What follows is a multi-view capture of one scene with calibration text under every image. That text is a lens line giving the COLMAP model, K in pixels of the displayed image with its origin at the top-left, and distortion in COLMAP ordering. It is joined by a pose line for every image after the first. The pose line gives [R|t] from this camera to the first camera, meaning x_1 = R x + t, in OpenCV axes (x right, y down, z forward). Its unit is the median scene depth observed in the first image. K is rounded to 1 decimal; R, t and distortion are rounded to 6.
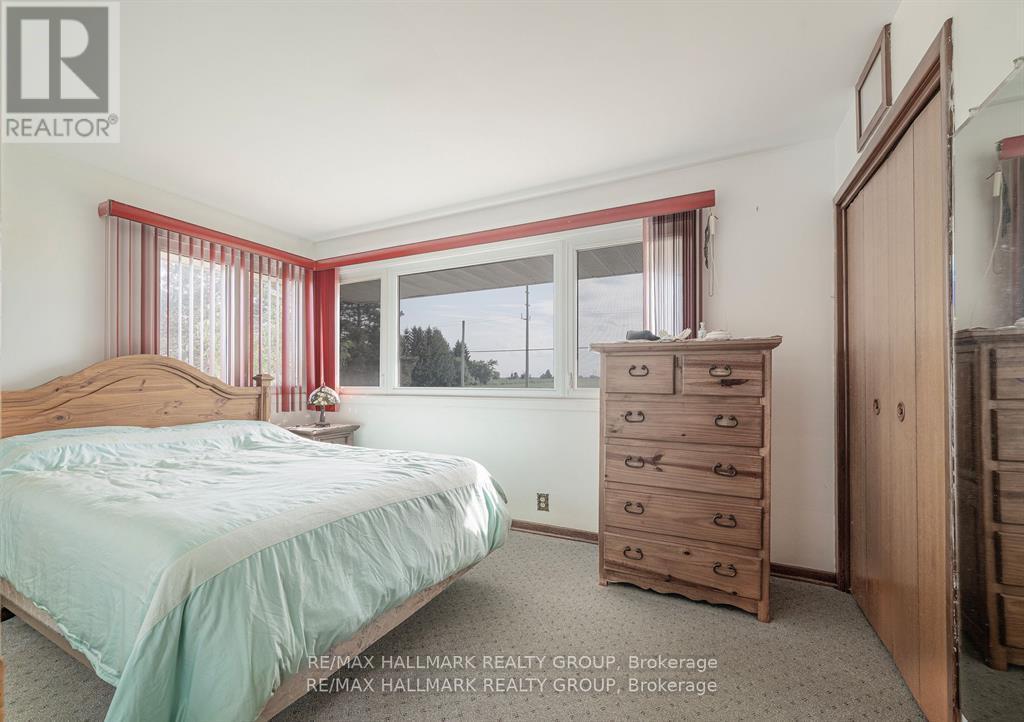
lens RADIAL K [[422.7, 0, 507.3], [0, 422.7, 369.7], [0, 0, 1]] dist [0.001406, 0.000088]
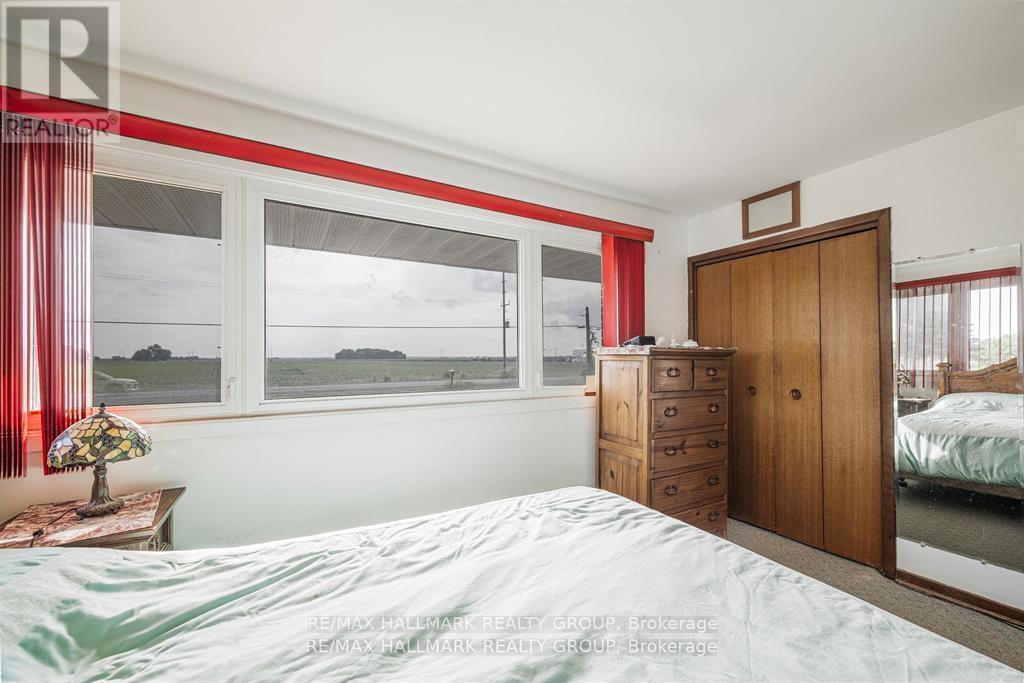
lens RADIAL K [[403.3, 0, 502.0], [0, 403.3, 357.5], [0, 0, 1]] dist [0.001782, -0.000285]
pose [[0.560077, 0.007715, 0.828405, -0.881138], [-0.009937, 0.999947, -0.002595, -0.030388], [-0.828381, -0.006778, 0.560124, 0.766730]]
